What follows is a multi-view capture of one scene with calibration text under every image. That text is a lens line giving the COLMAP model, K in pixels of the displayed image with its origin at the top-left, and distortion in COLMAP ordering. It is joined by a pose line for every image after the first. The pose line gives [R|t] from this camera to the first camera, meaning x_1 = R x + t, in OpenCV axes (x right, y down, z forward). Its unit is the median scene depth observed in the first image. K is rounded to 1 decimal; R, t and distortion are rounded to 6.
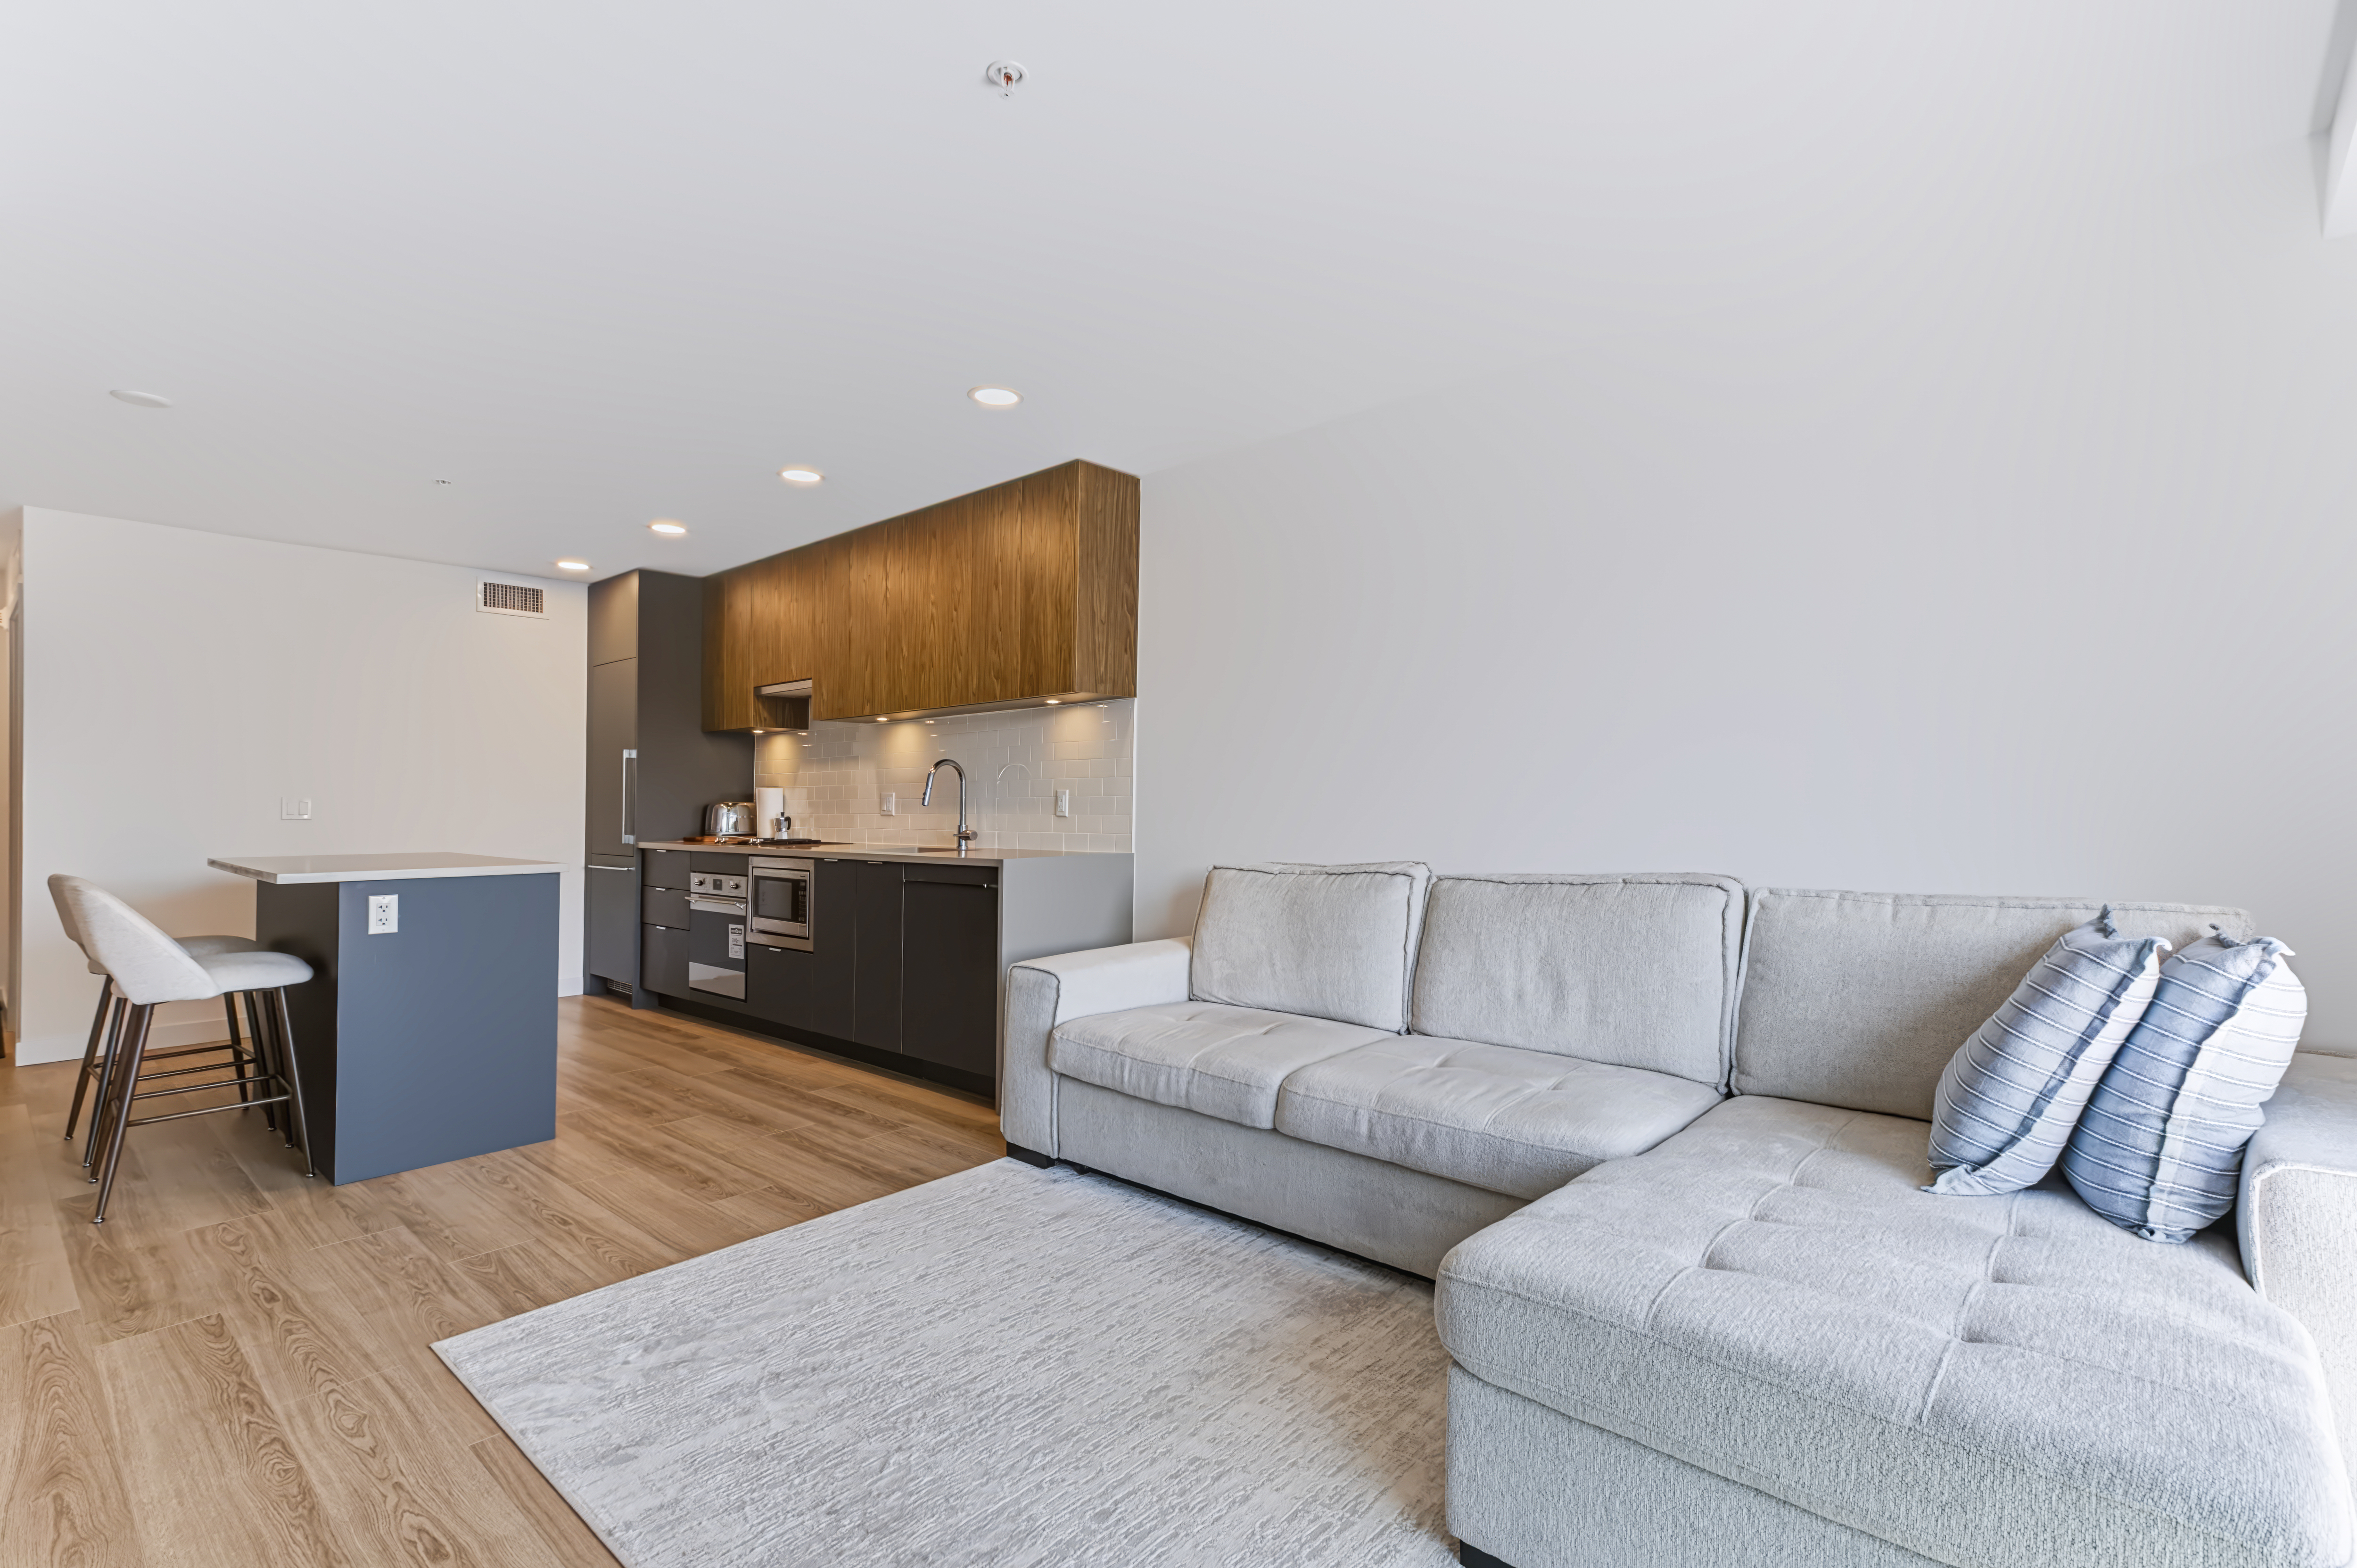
lens RADIAL K [[1110.3, 0, 1216.1], [0, 1110.3, 773.7], [0, 0, 1]] dist [0.031404, -0.000030]
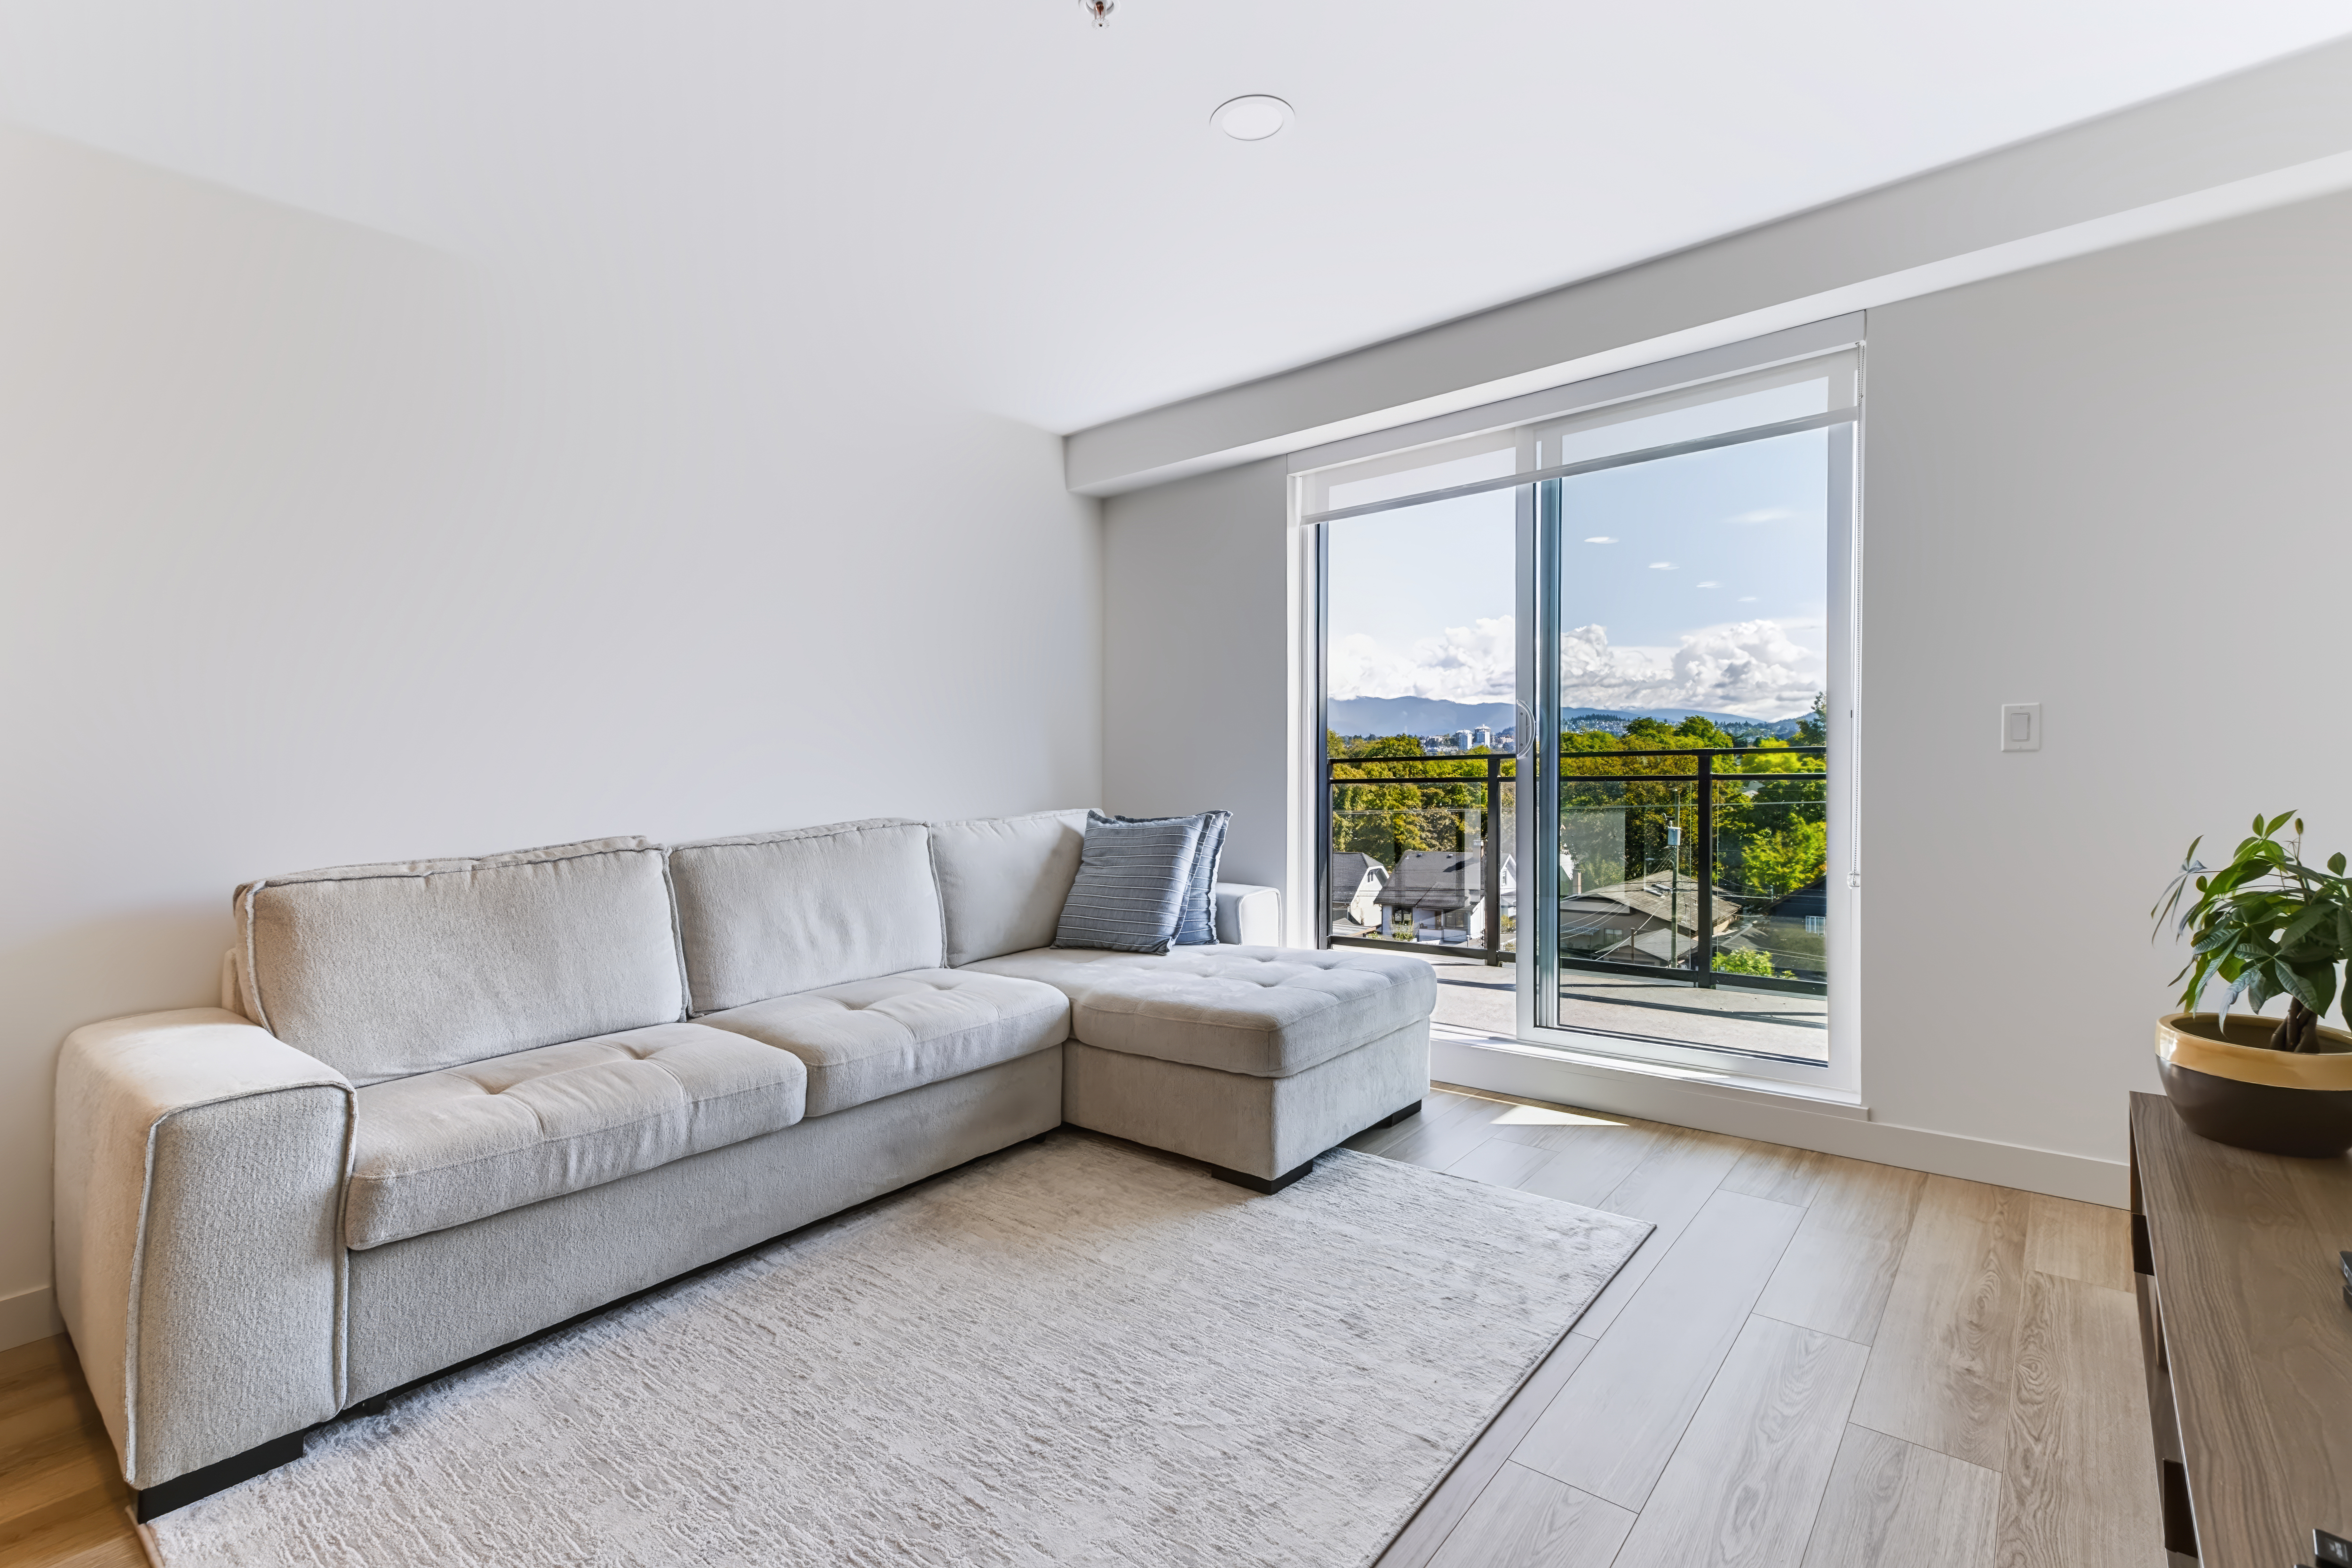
lens RADIAL K [[1078.8, 0, 1174.6], [0, 1078.8, 791.3], [0, 0, 1]] dist [0.027198, 0.000164]
pose [[-0.033950, -0.025530, 0.999097, -0.521236], [0.000314, 0.999673, 0.025556, 0.018980], [-0.999424, 0.001181, -0.033930, 0.454028]]
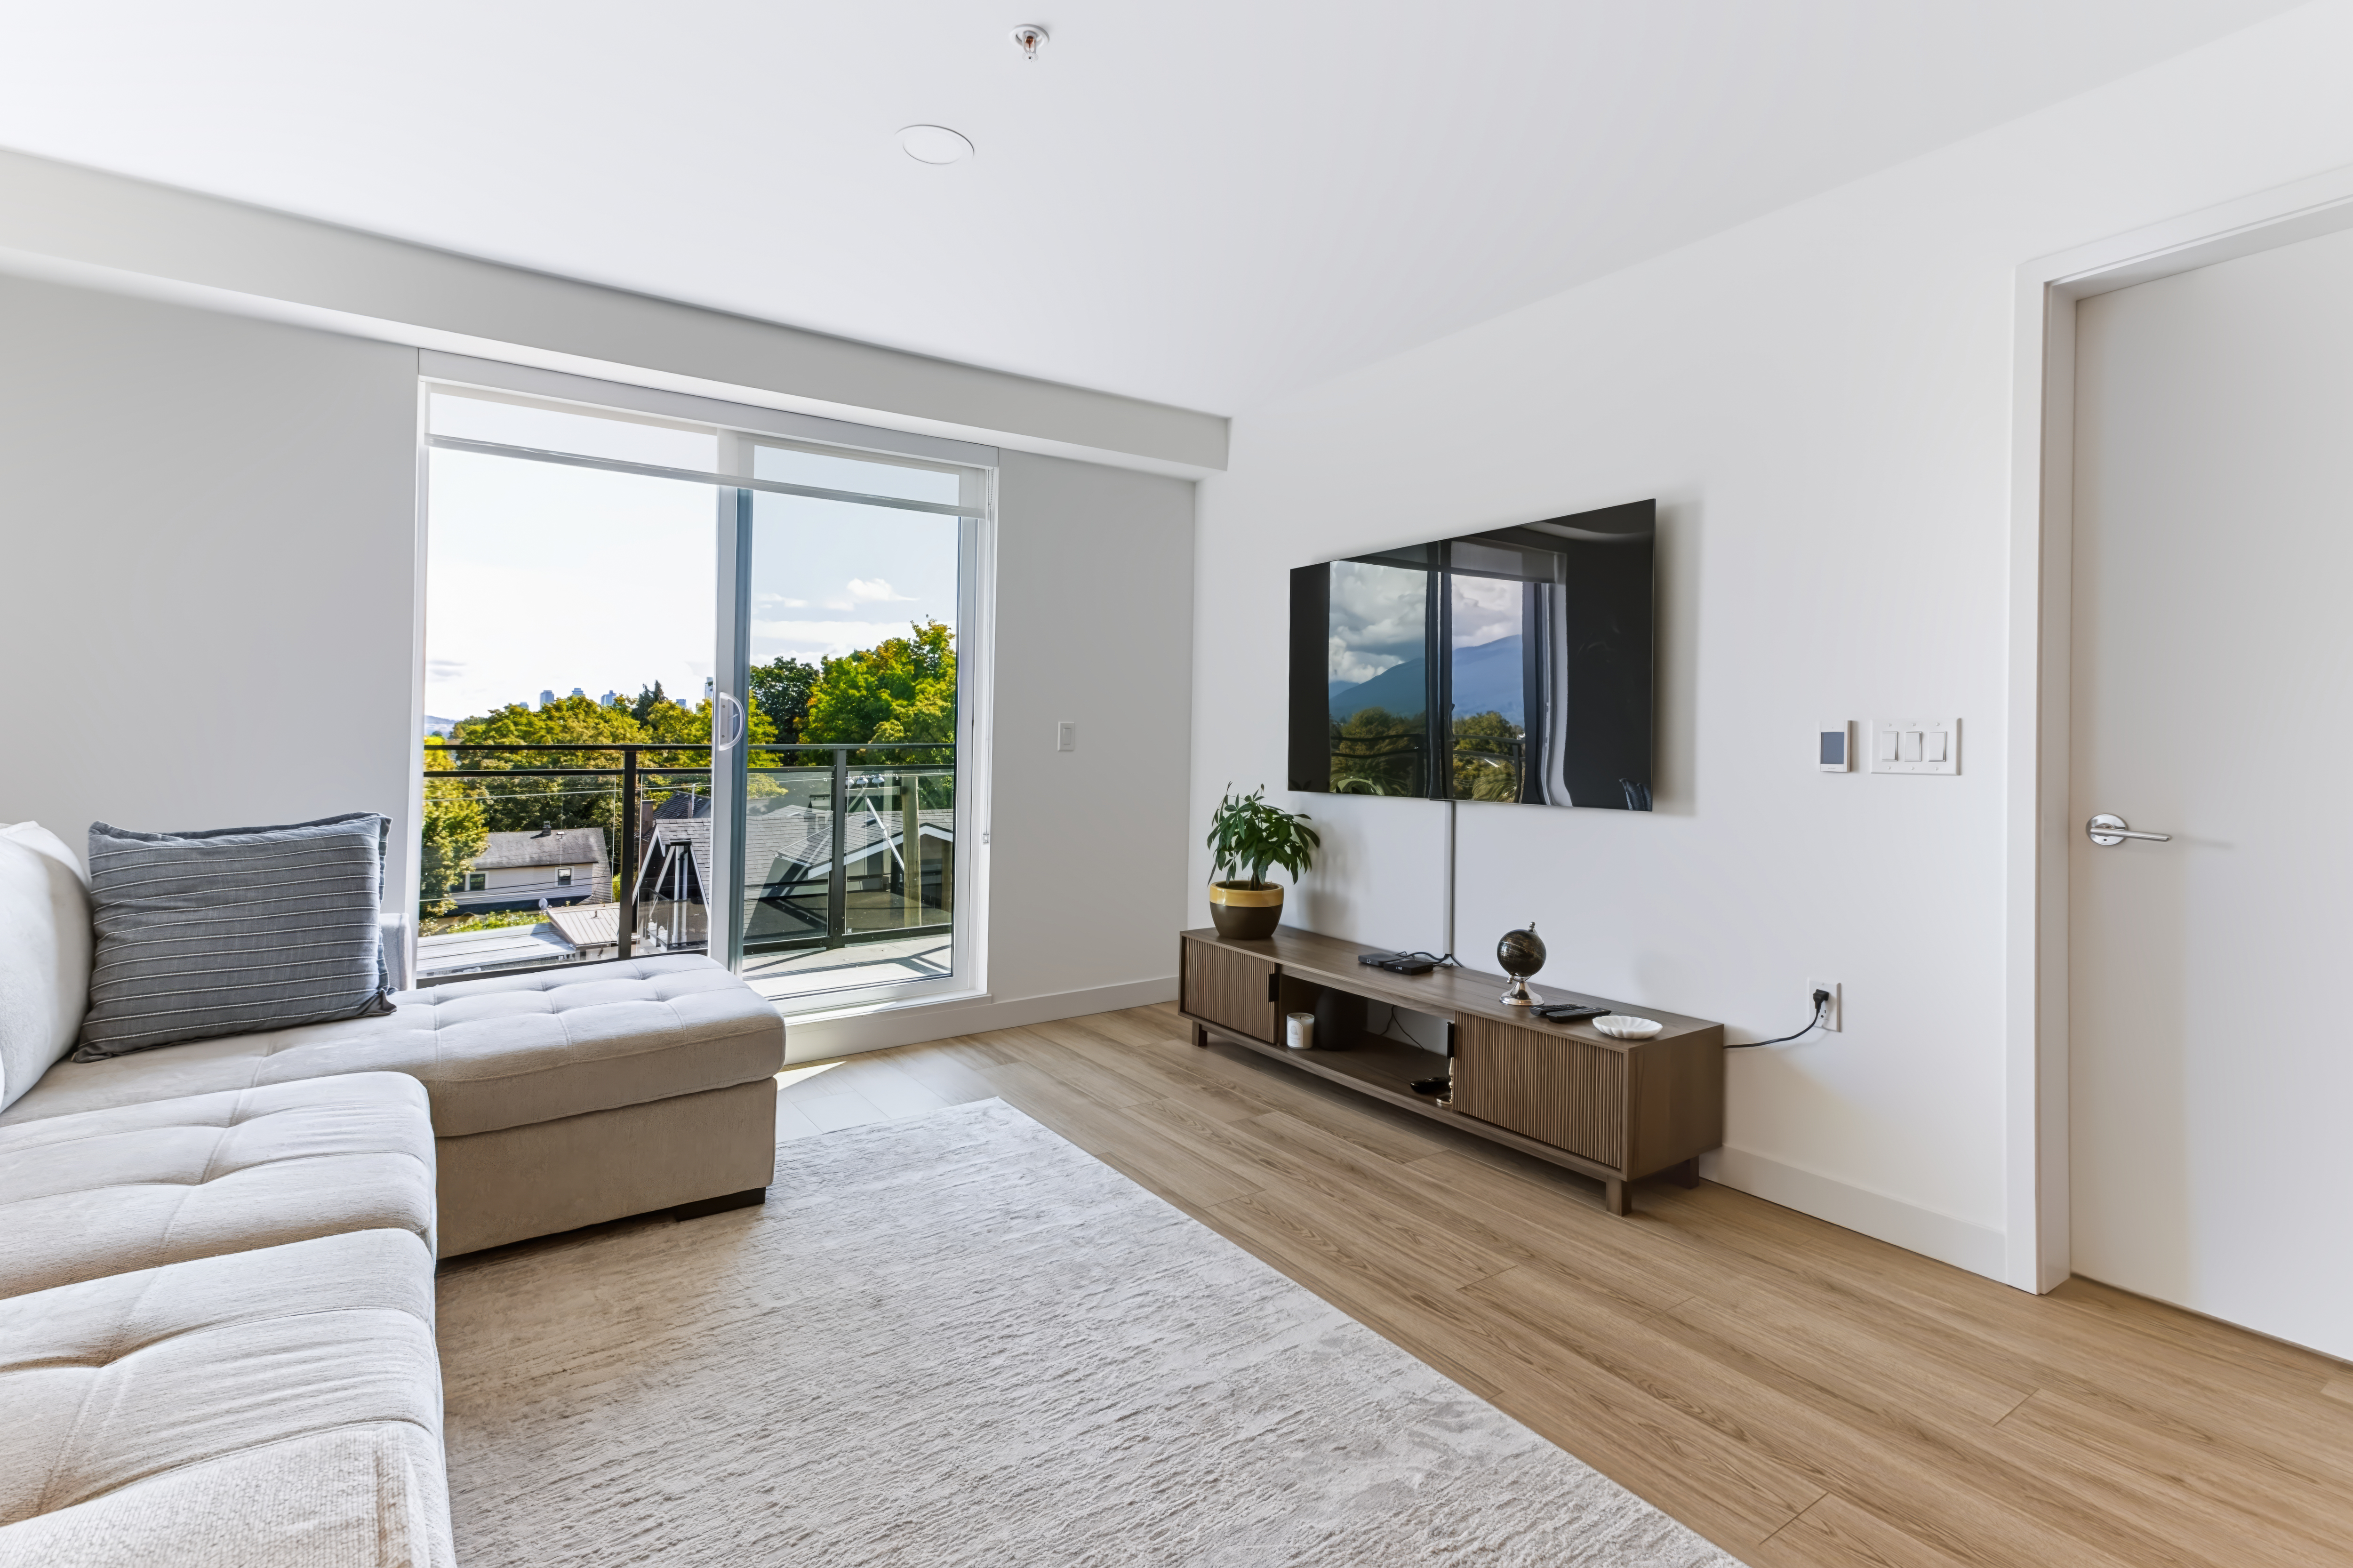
lens RADIAL K [[1096.5, 0, 1165.7], [0, 1096.5, 765.8], [0, 0, 1]] dist [0.028810, 0.000009]
pose [[-0.969252, -0.004235, 0.246033, -0.274320], [-0.005448, 0.999976, -0.004250, 0.029099], [-0.246009, -0.005459, -0.969252, 0.897712]]
